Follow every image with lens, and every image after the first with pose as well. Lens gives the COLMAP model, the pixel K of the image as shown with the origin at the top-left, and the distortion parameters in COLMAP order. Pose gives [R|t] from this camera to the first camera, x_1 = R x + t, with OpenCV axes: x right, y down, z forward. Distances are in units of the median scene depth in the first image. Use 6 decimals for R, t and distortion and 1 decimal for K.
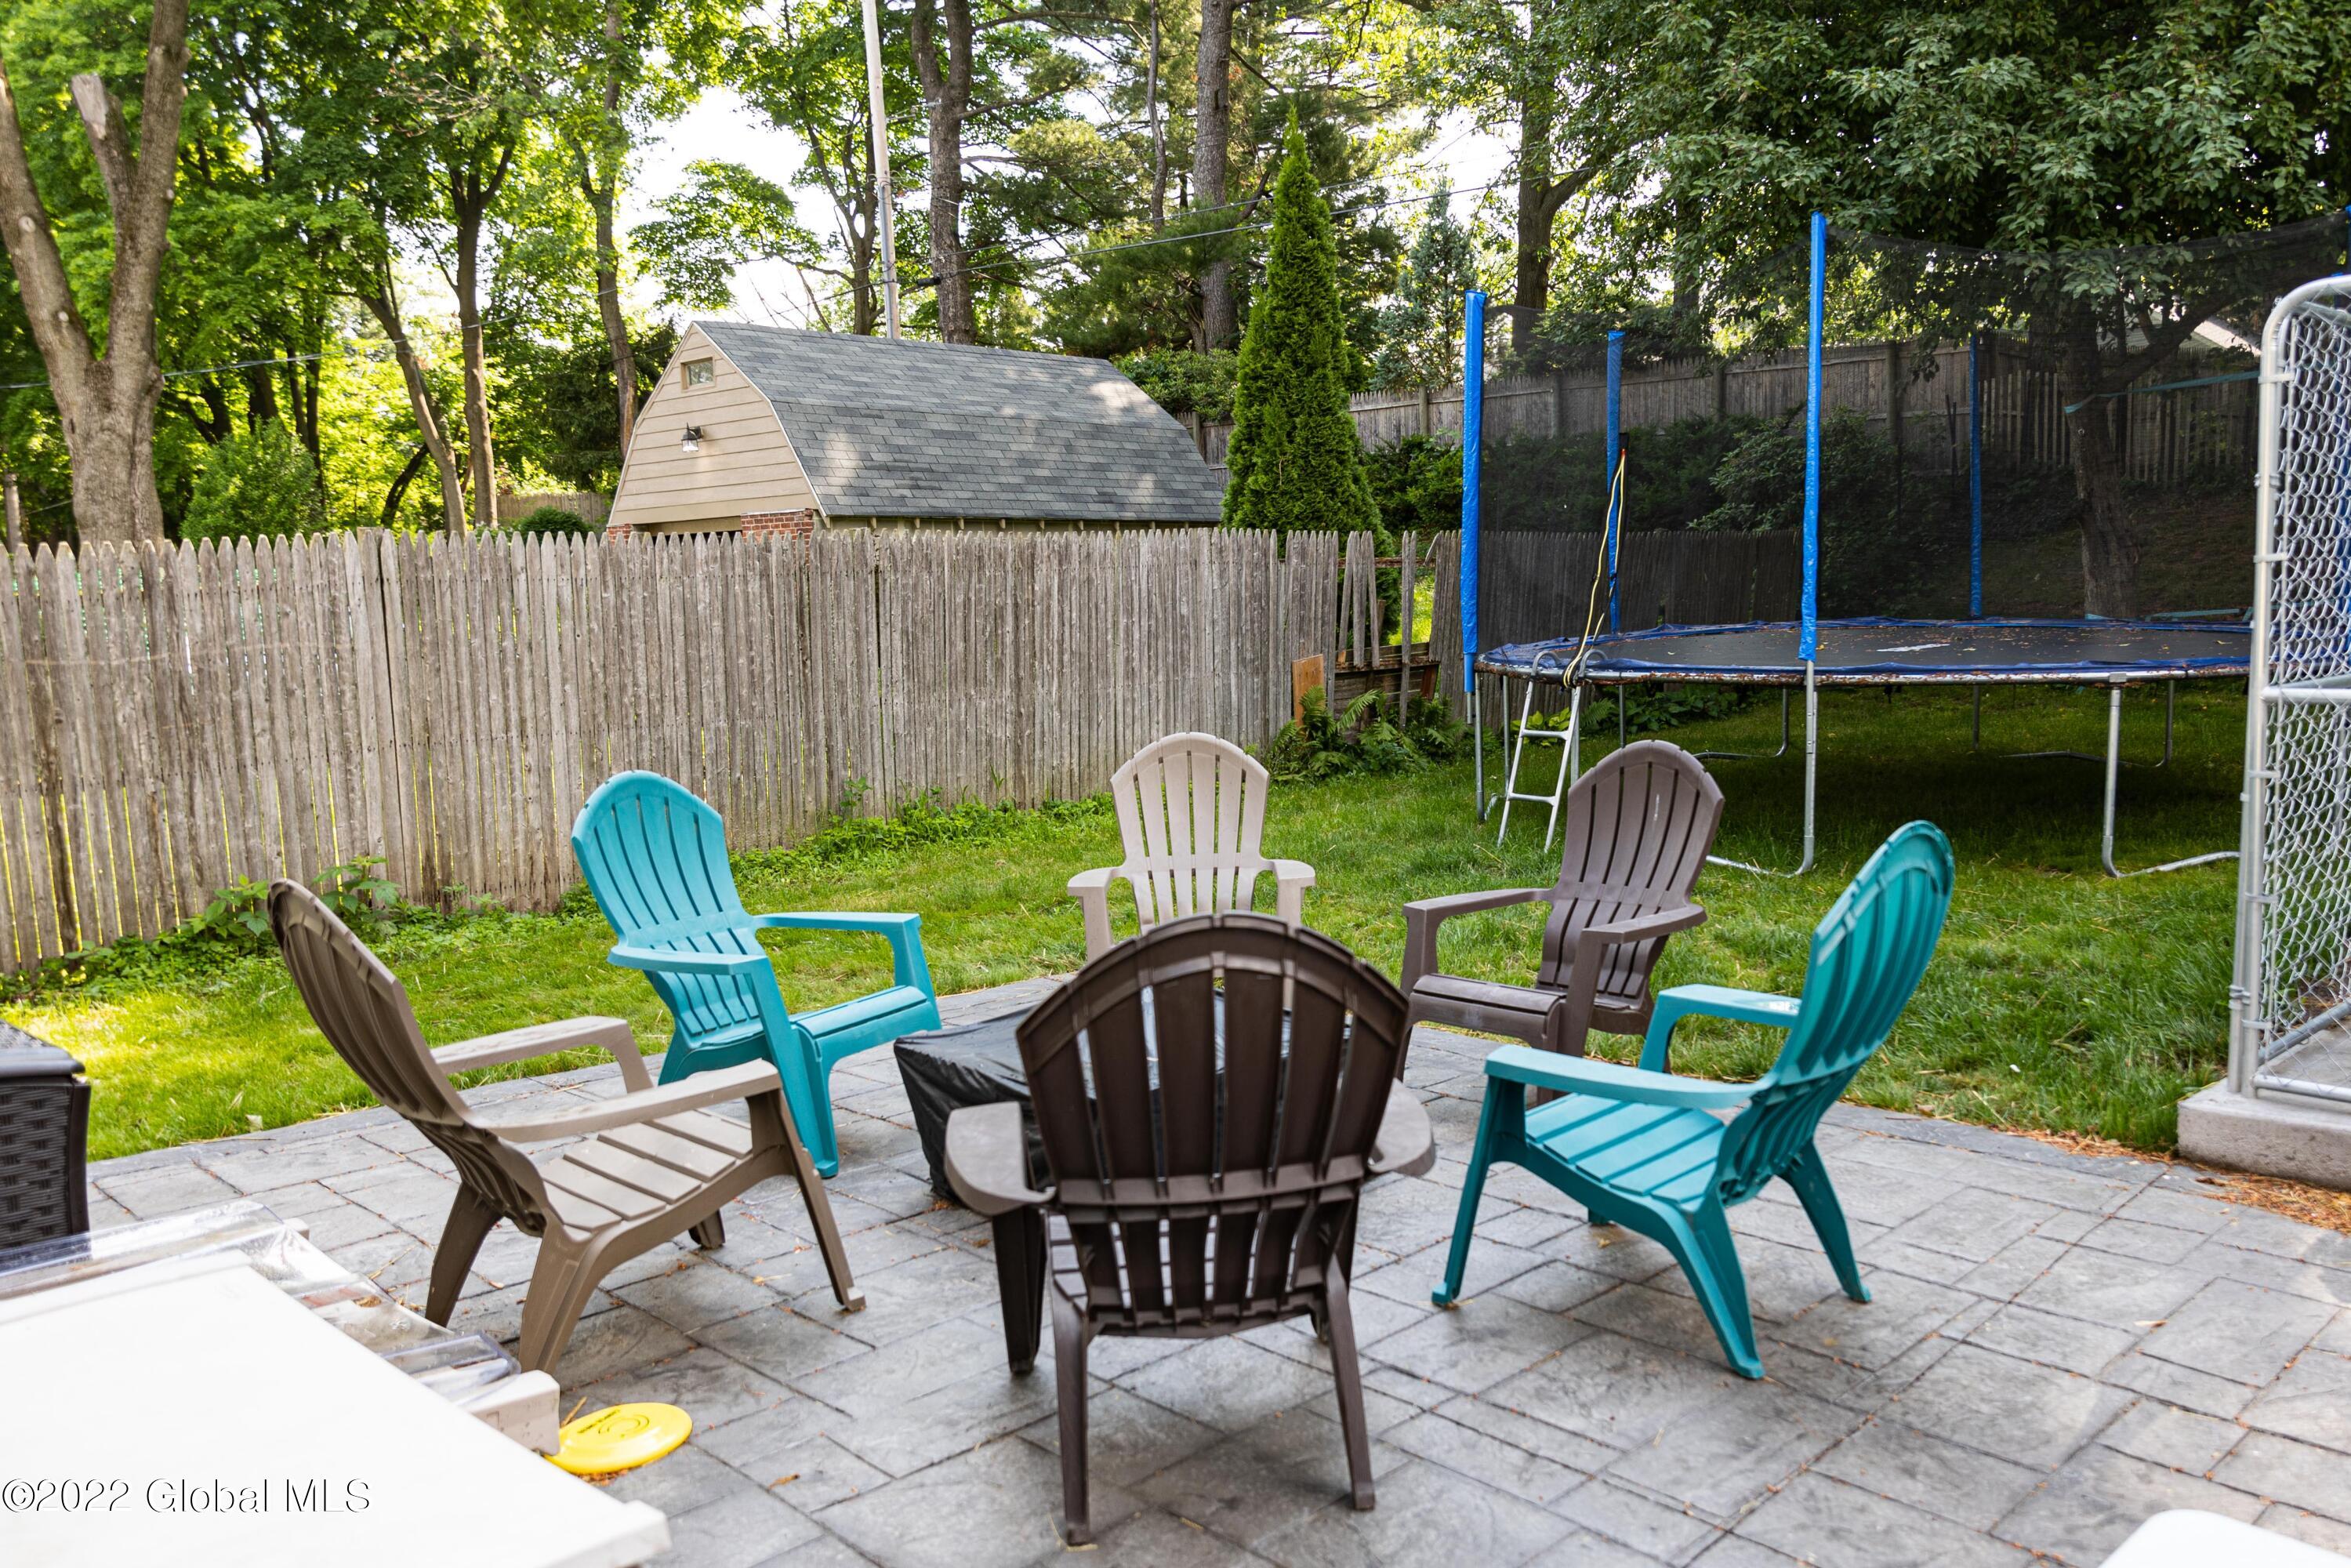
lens RADIAL K [[1659.6, 0, 1189.1], [0, 1659.6, 793.5], [0, 0, 1]] dist [0.007572, -0.019934]
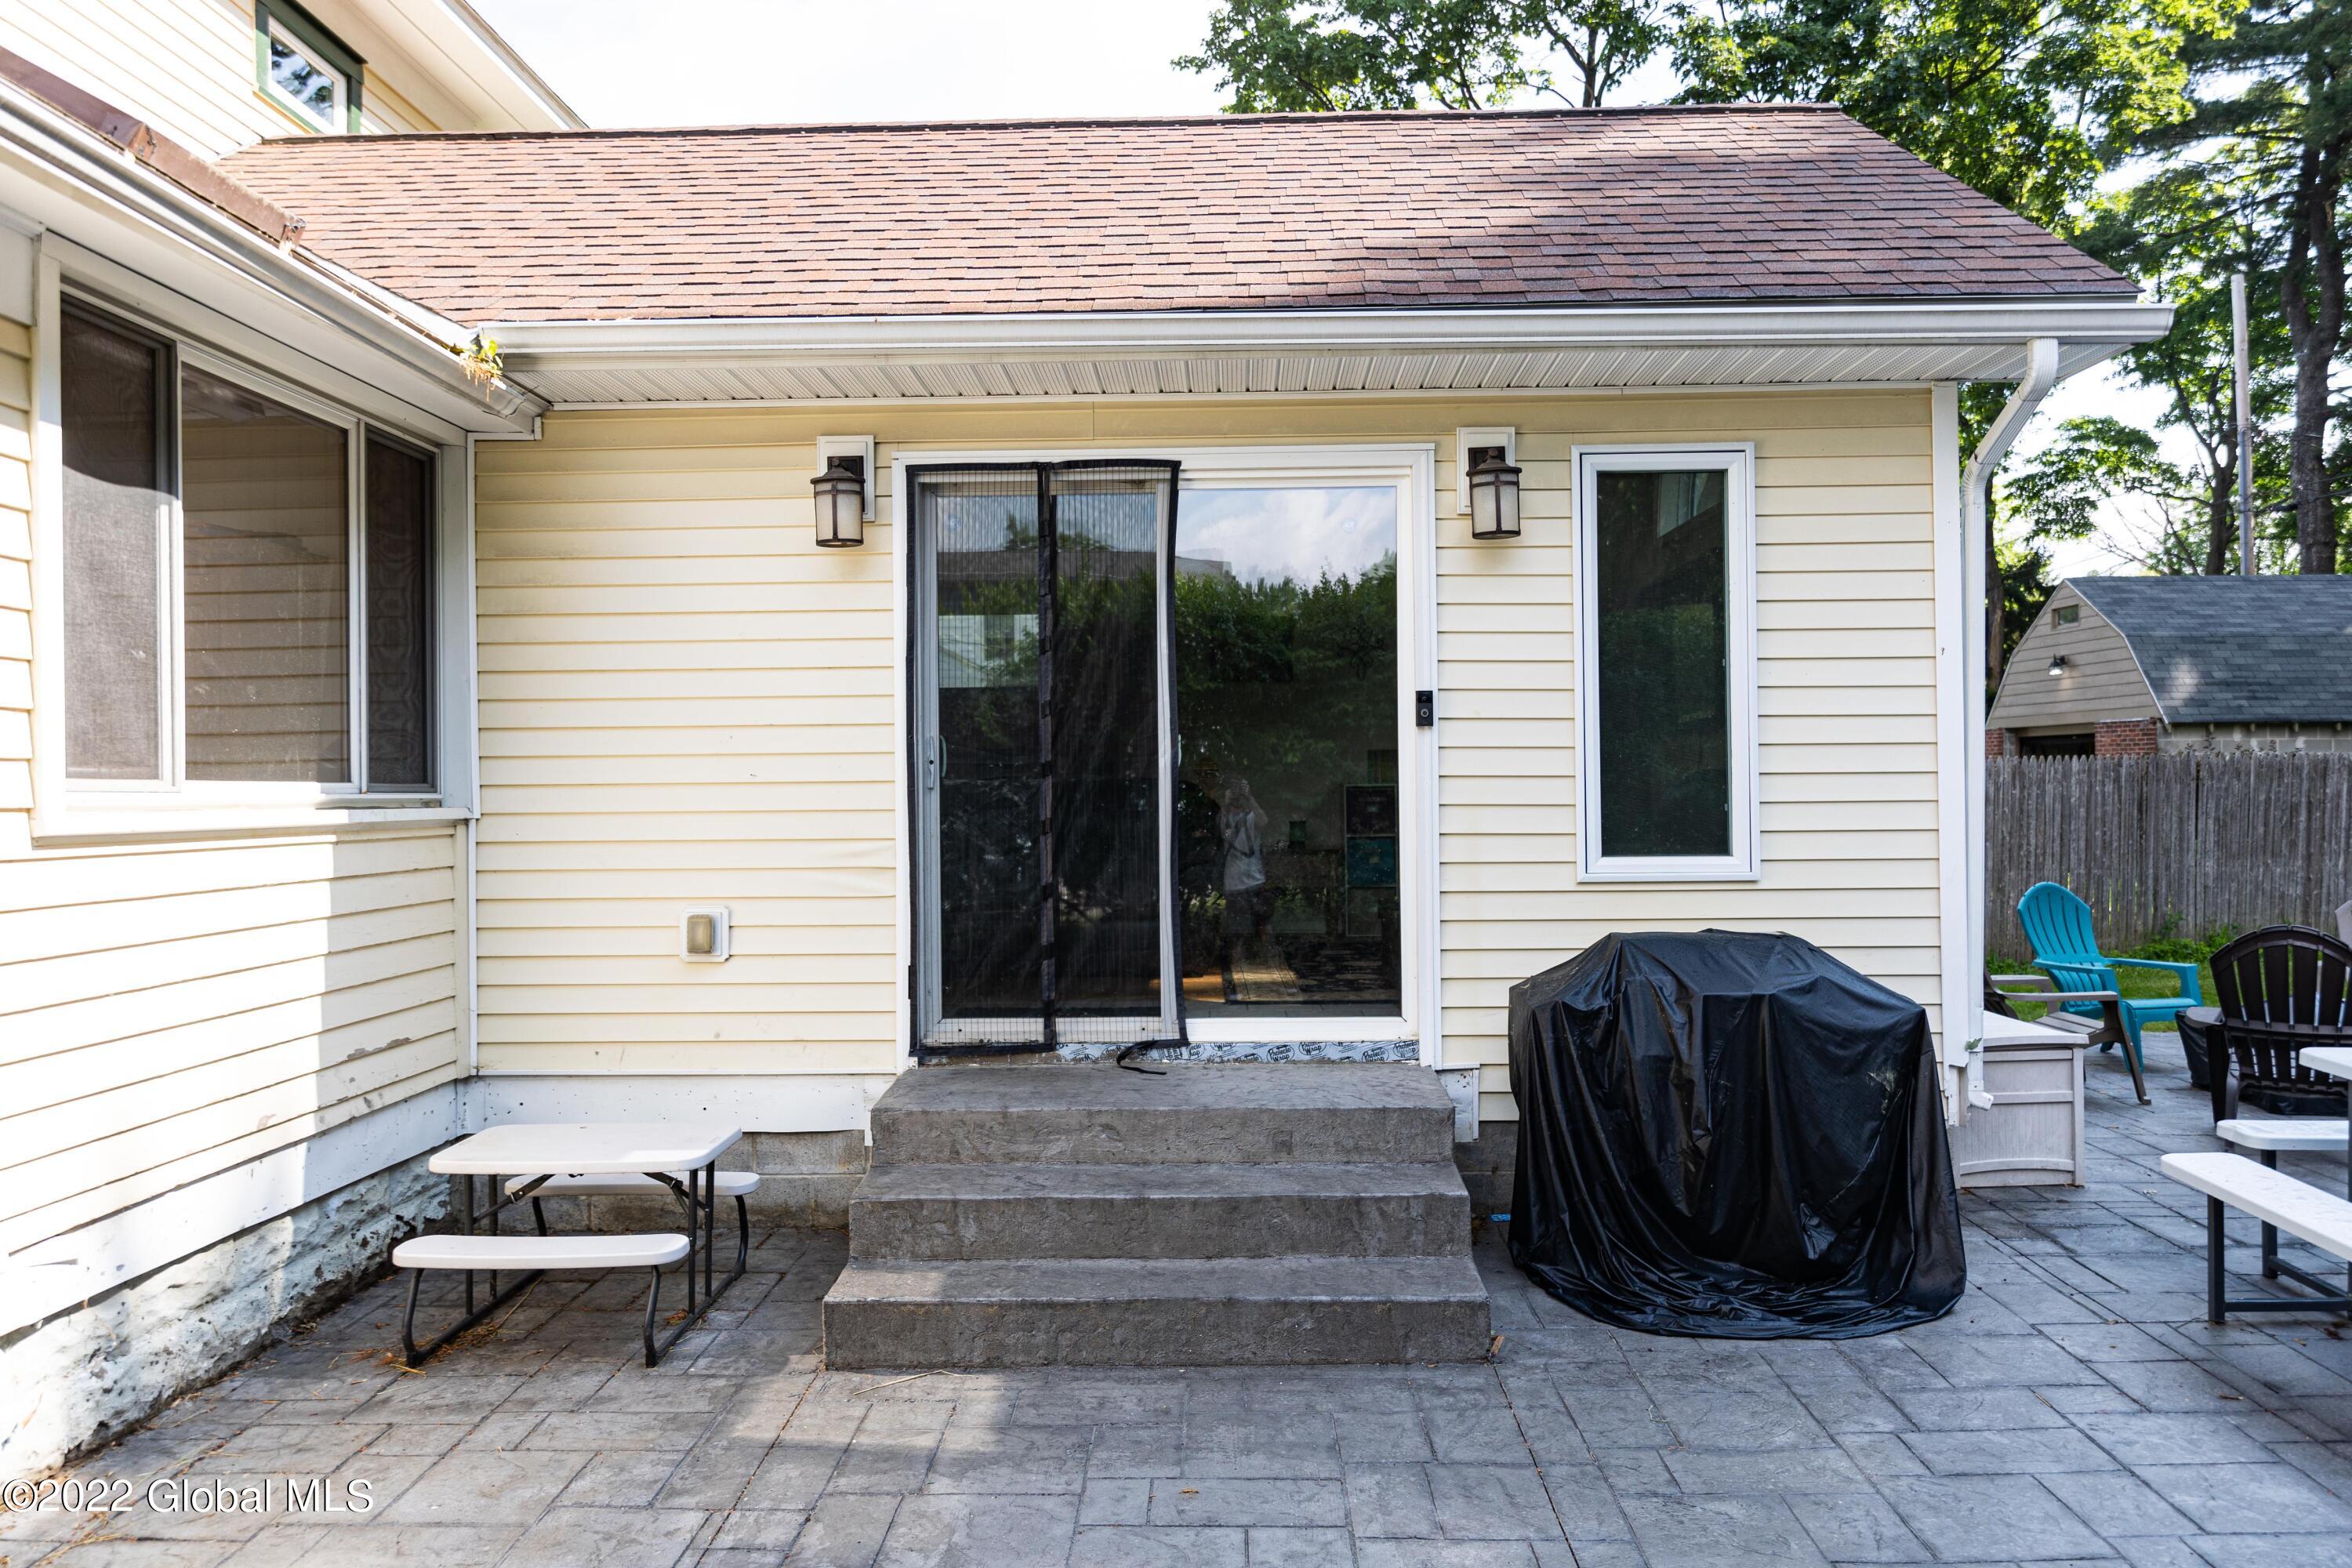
lens RADIAL K [[1660.3, 0, 1187.7], [0, 1660.3, 803.3], [0, 0, 1]] dist [0.007572, -0.019934]
pose [[0.730836, 0.030227, -0.681884, 0.068771], [-0.092912, 0.994126, -0.055514, 0.023515], [0.676200, 0.103927, 0.729351, -0.291061]]
